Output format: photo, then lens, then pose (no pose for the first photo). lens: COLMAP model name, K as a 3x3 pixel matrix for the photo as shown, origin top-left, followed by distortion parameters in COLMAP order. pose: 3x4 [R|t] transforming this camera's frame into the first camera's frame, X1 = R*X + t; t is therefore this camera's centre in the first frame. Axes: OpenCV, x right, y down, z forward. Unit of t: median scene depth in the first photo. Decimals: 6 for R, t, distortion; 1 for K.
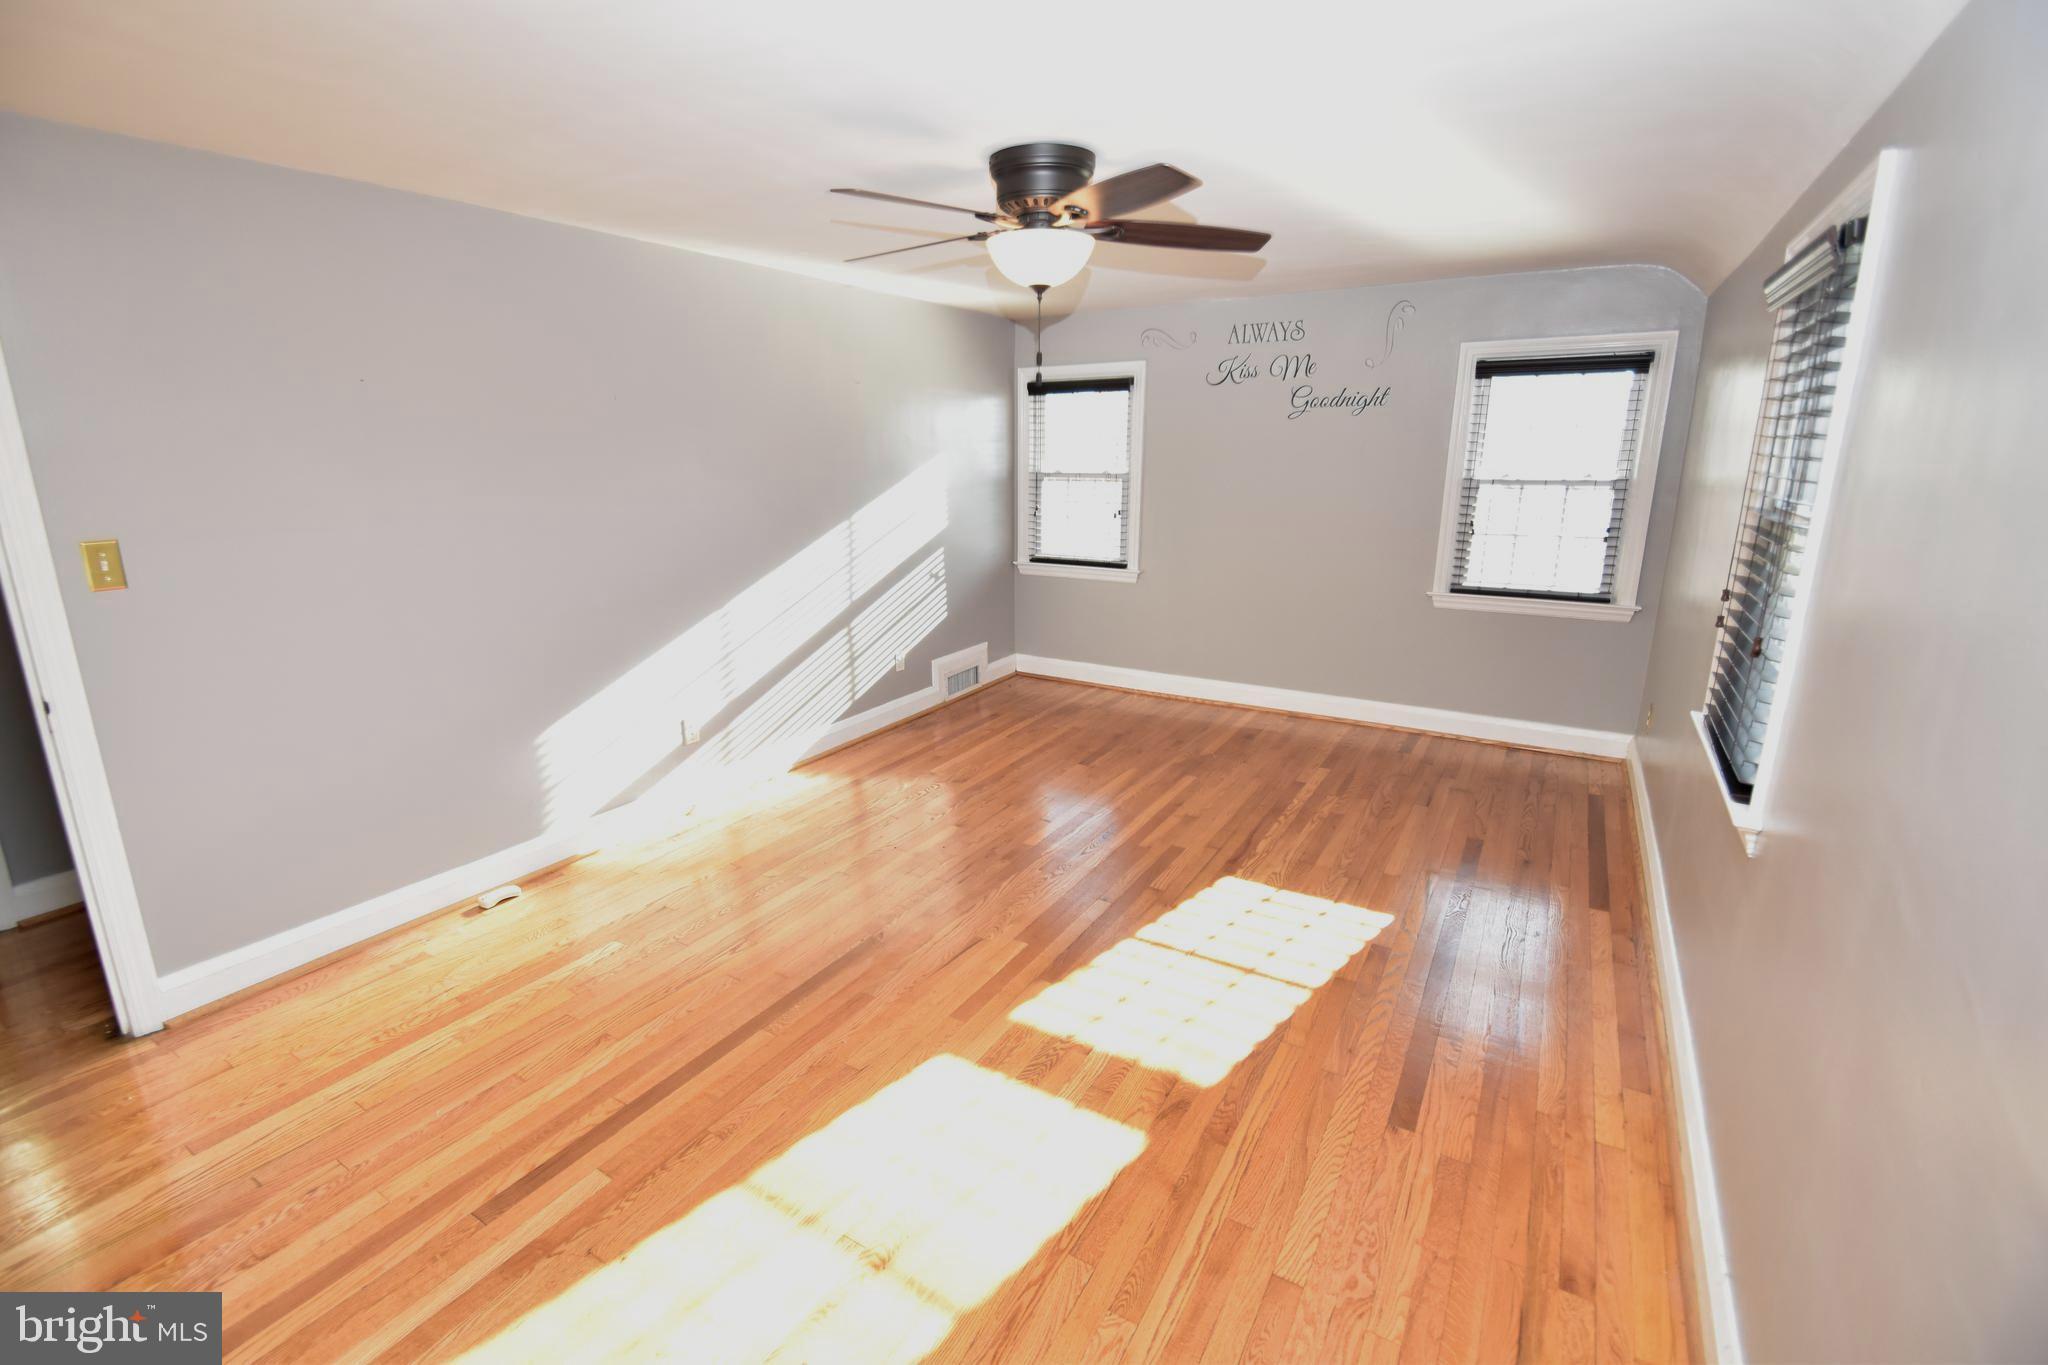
lens RADIAL K [[921.4, 0, 1023.5], [0, 921.4, 659.9], [0, 0, 1]] dist [0.002040, 0.018623]
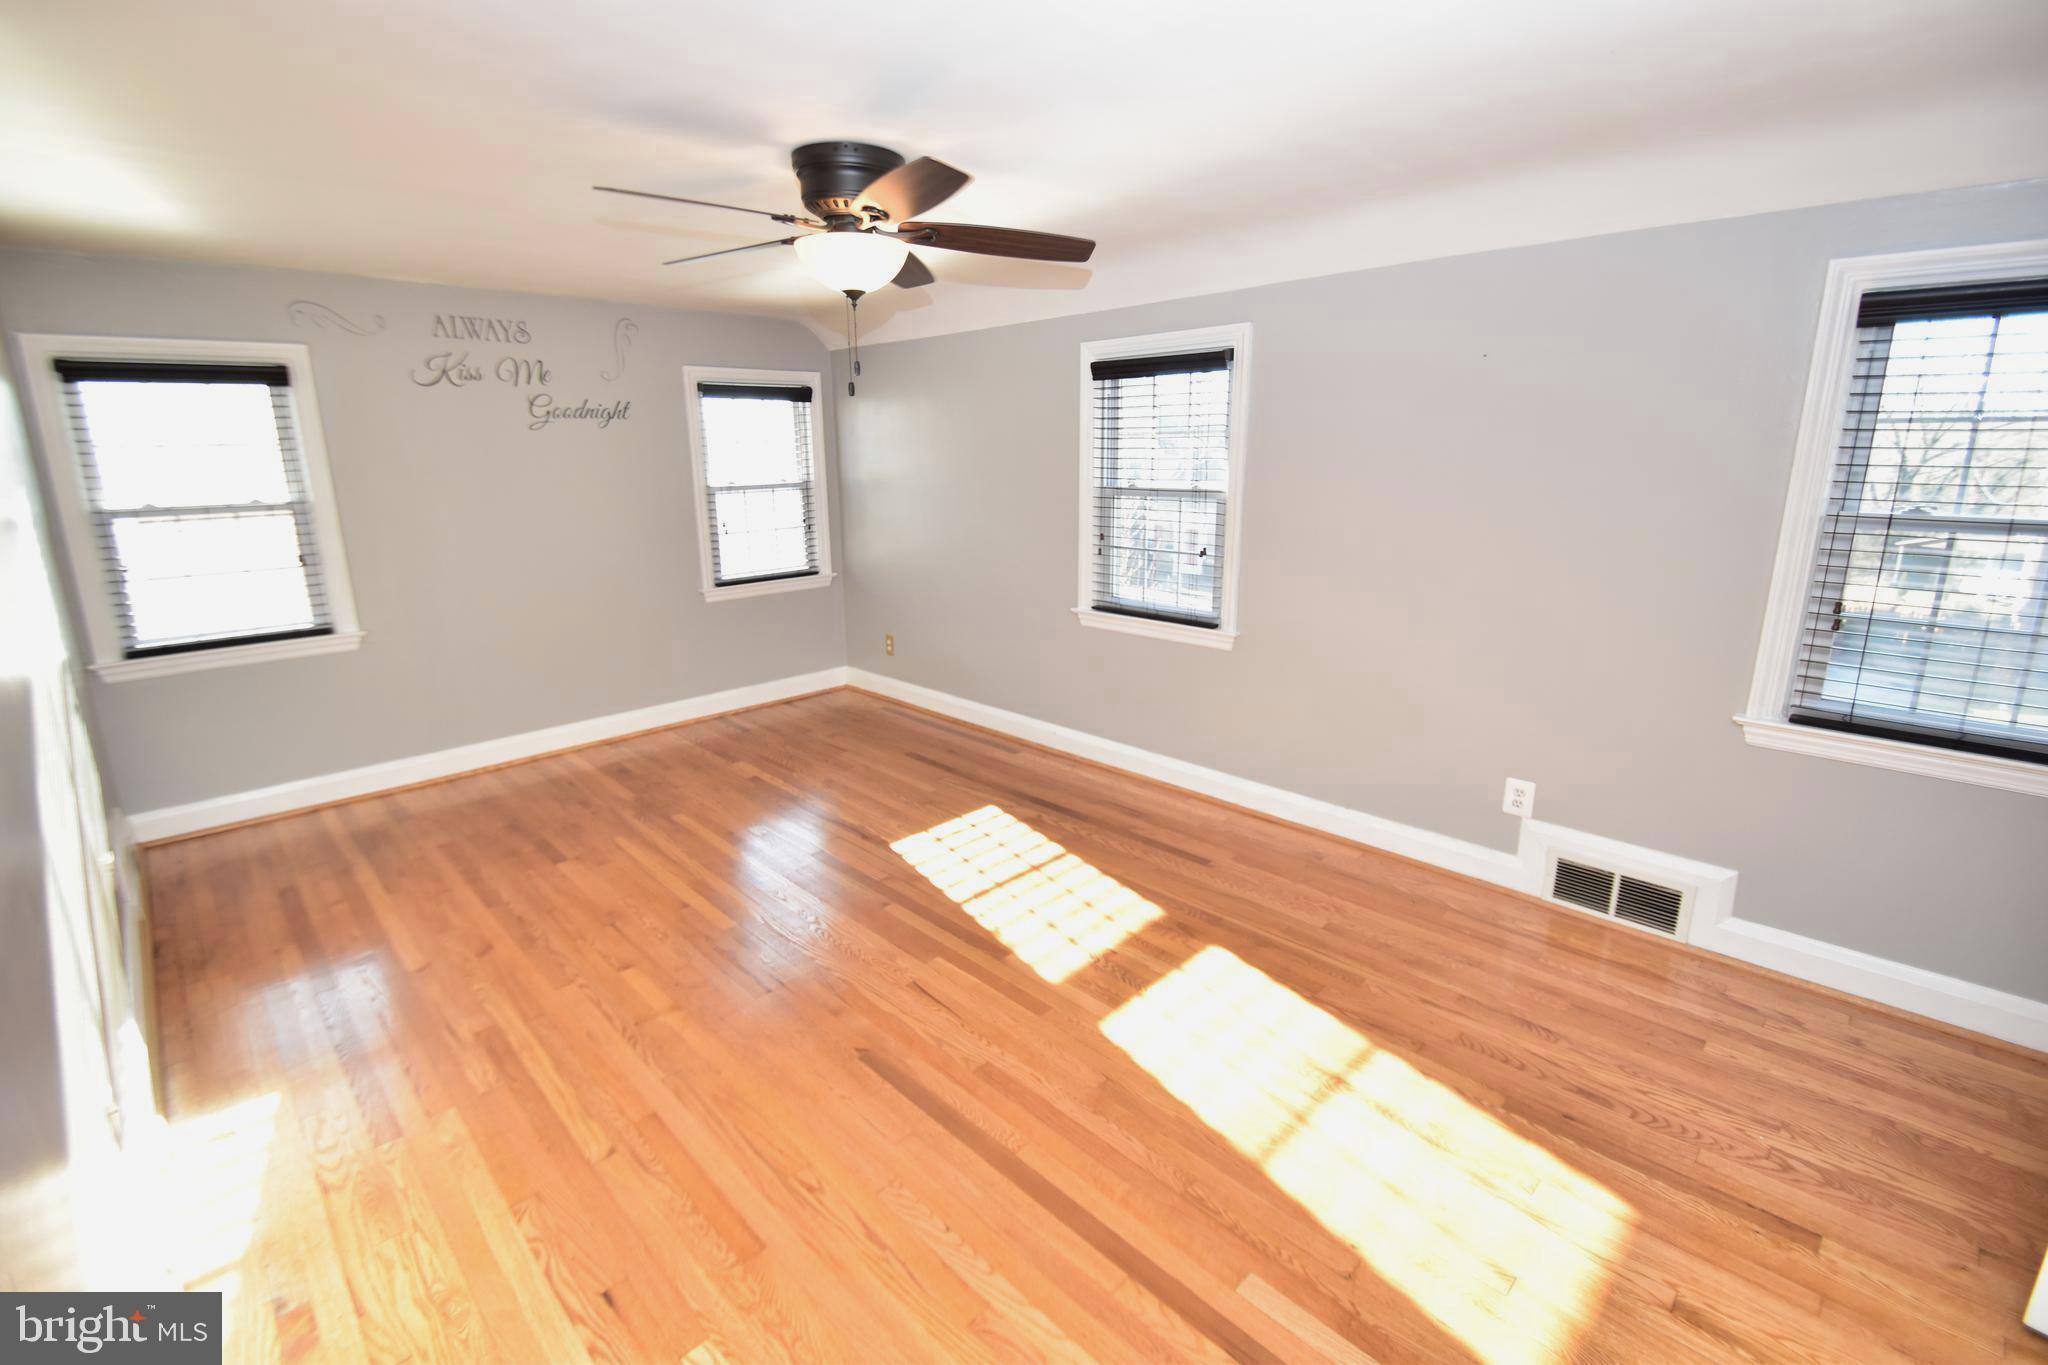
lens RADIAL K [[886.5, 0, 1014.4], [0, 886.5, 659.5], [0, 0, 1]] dist [0.014807, -0.000105]
pose [[0.255714, -0.227226, 0.939669, -0.533946], [0.232162, 0.957976, 0.168474, -0.095431], [-0.938462, 0.175074, 0.297721, 0.384486]]
